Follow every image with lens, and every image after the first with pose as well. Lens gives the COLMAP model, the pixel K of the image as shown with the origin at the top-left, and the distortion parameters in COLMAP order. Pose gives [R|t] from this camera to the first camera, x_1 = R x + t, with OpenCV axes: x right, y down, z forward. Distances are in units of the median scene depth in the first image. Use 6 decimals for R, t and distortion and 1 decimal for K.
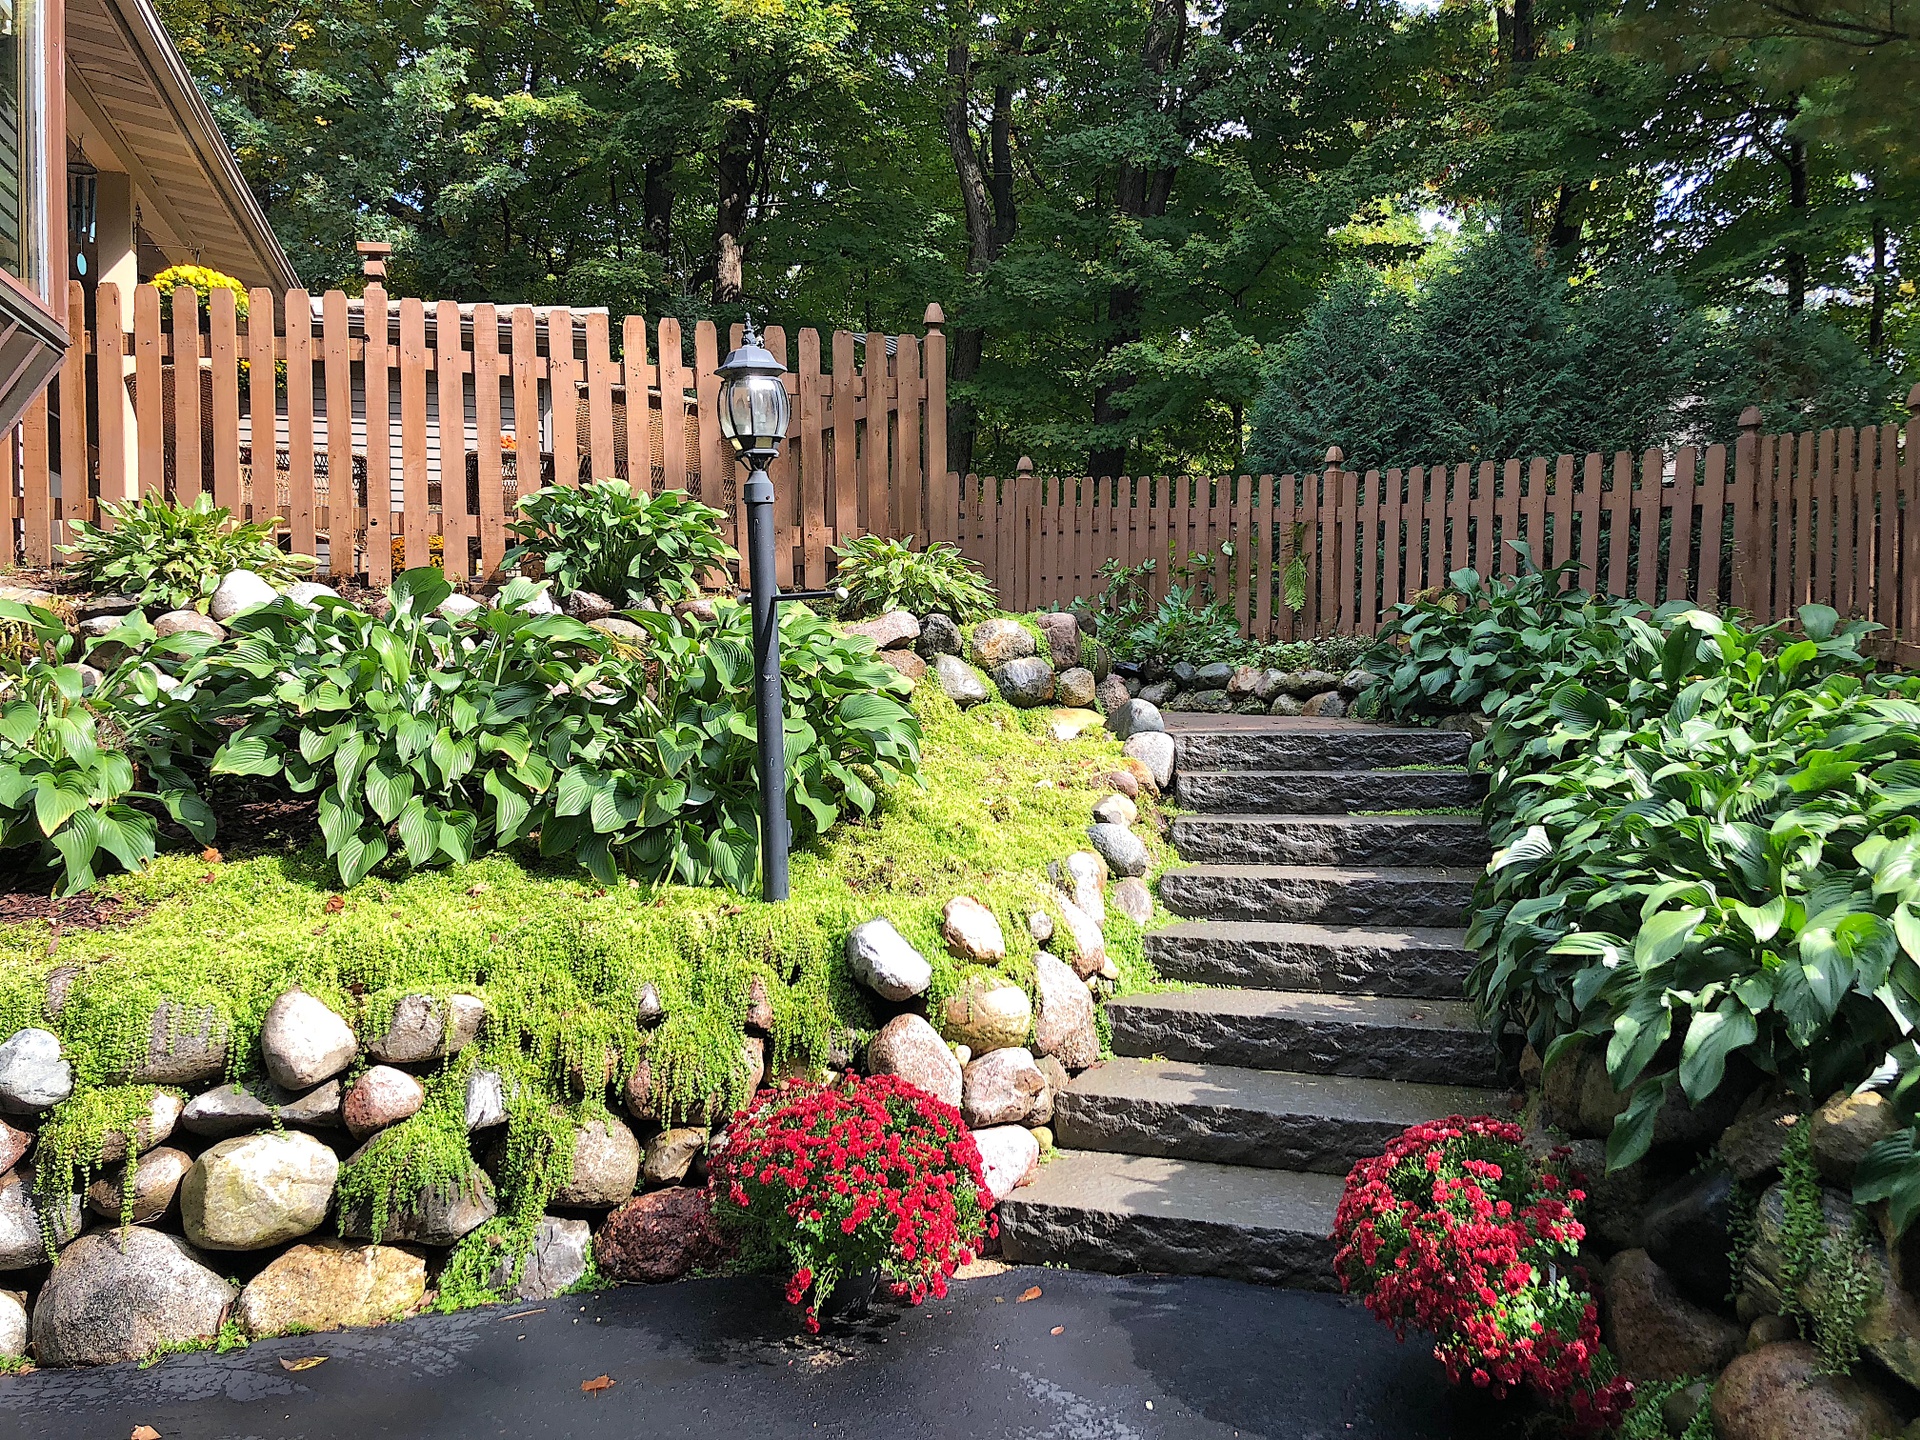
lens RADIAL K [[1584.9, 0, 960.0], [0, 1584.9, 720.0], [0, 0, 1]] dist [-0.002720, -0.011997]
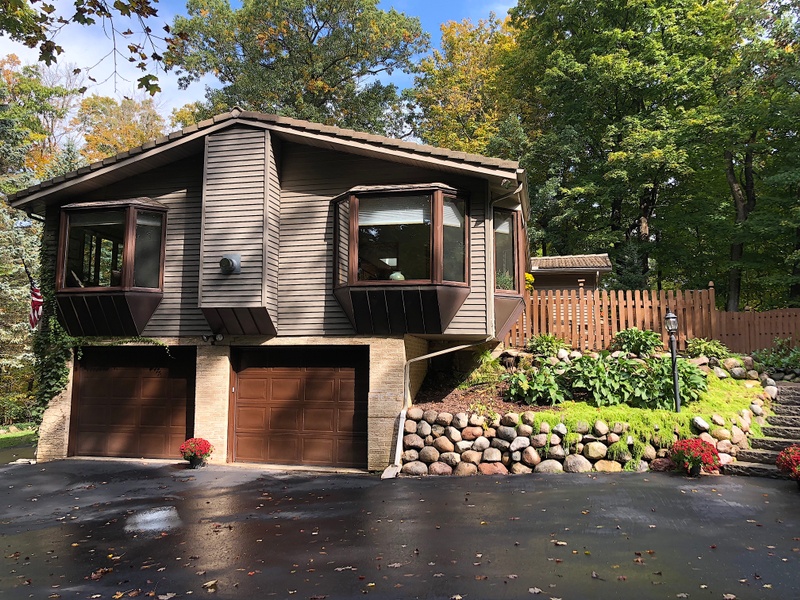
lens RADIAL K [[717.1, 0, 400.0], [0, 717.1, 300.0], [0, 0, 1]] dist [0.002176, 0.197635]
pose [[0.899490, -0.030596, -0.435870, 0.115187], [-0.020635, 0.993458, -0.112318, 0.024508], [0.436455, 0.110023, 0.892974, -1.644713]]
